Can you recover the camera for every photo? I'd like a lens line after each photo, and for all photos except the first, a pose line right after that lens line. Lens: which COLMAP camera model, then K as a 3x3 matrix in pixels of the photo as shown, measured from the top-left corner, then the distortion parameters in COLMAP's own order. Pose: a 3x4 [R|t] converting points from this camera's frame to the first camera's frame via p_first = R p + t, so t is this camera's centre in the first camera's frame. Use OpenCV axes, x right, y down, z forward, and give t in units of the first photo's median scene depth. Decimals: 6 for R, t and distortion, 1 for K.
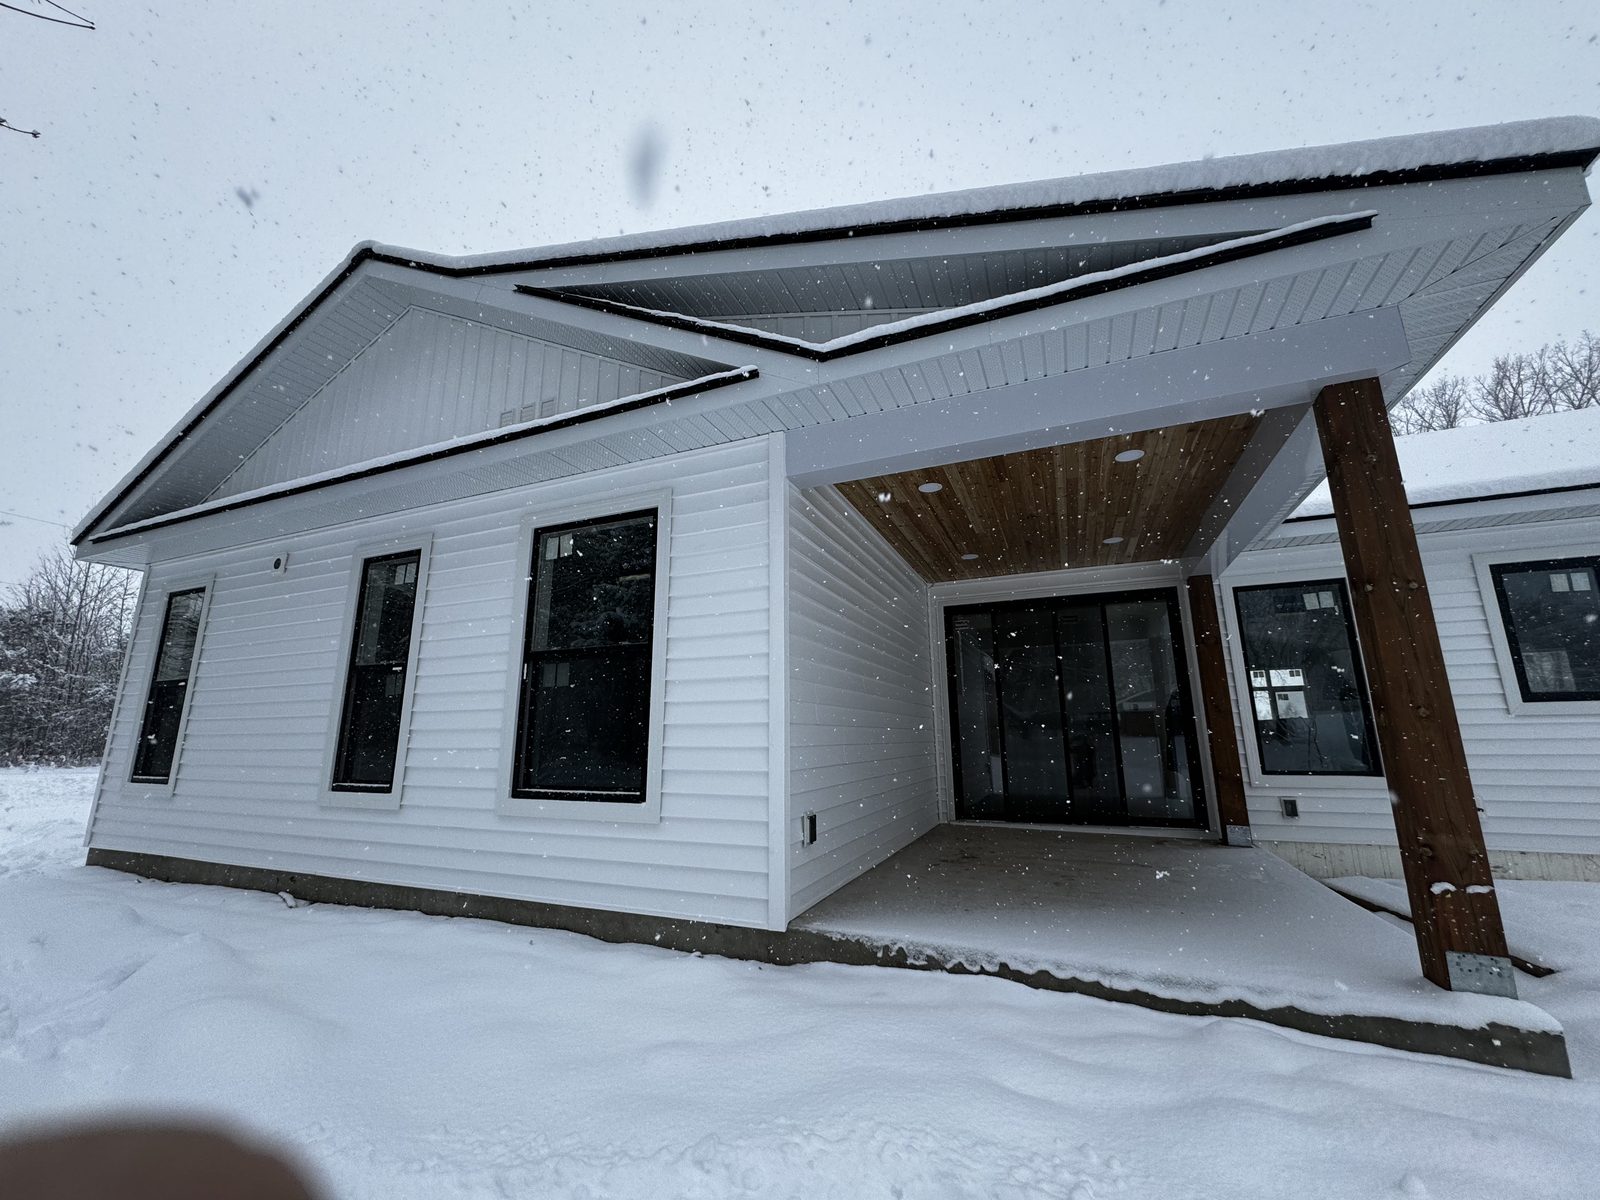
lens RADIAL K [[641.2, 0, 797.9], [0, 641.2, 600.2], [0, 0, 1]] dist [-0.004321, -0.000304]
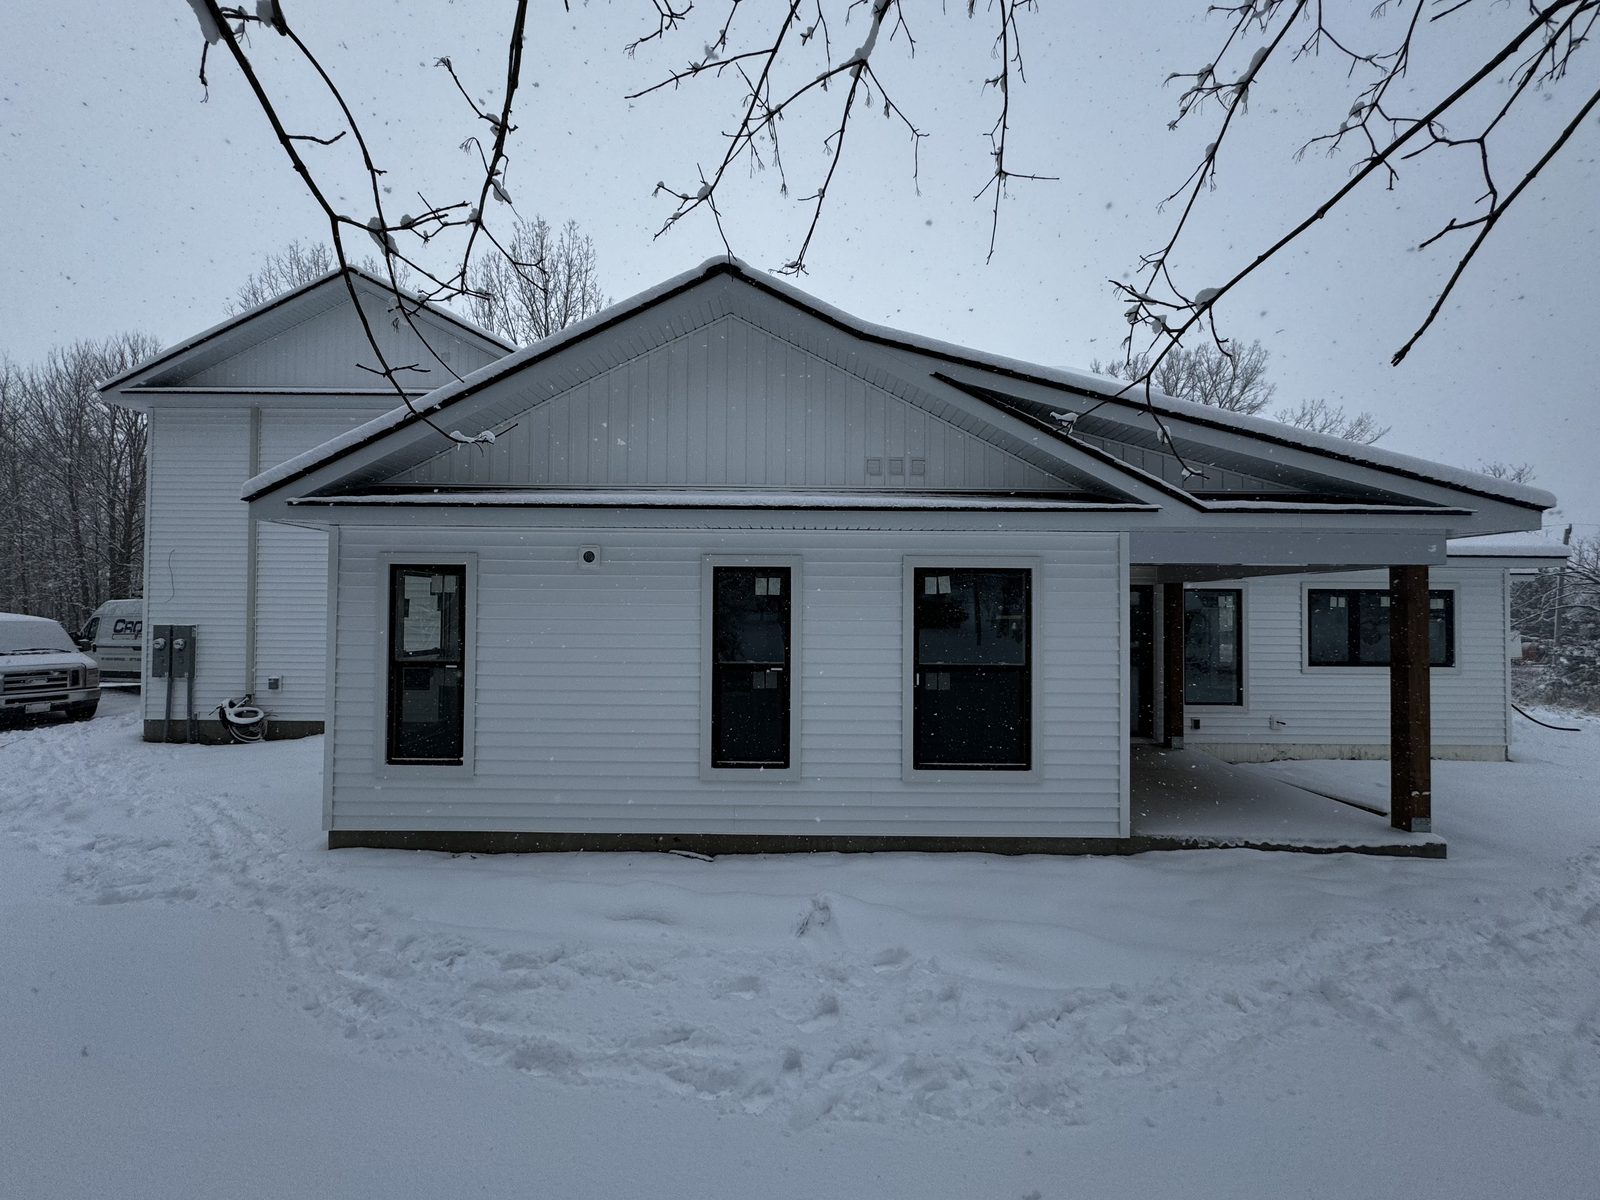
lens RADIAL K [[641.2, 0, 798.7], [0, 641.2, 601.8], [0, 0, 1]] dist [-0.004321, -0.000304]
pose [[0.920775, 0.019186, 0.389622, -1.233246], [-0.096272, 0.979072, 0.179302, -0.277918], [-0.378028, -0.202607, 0.903352, -0.097388]]
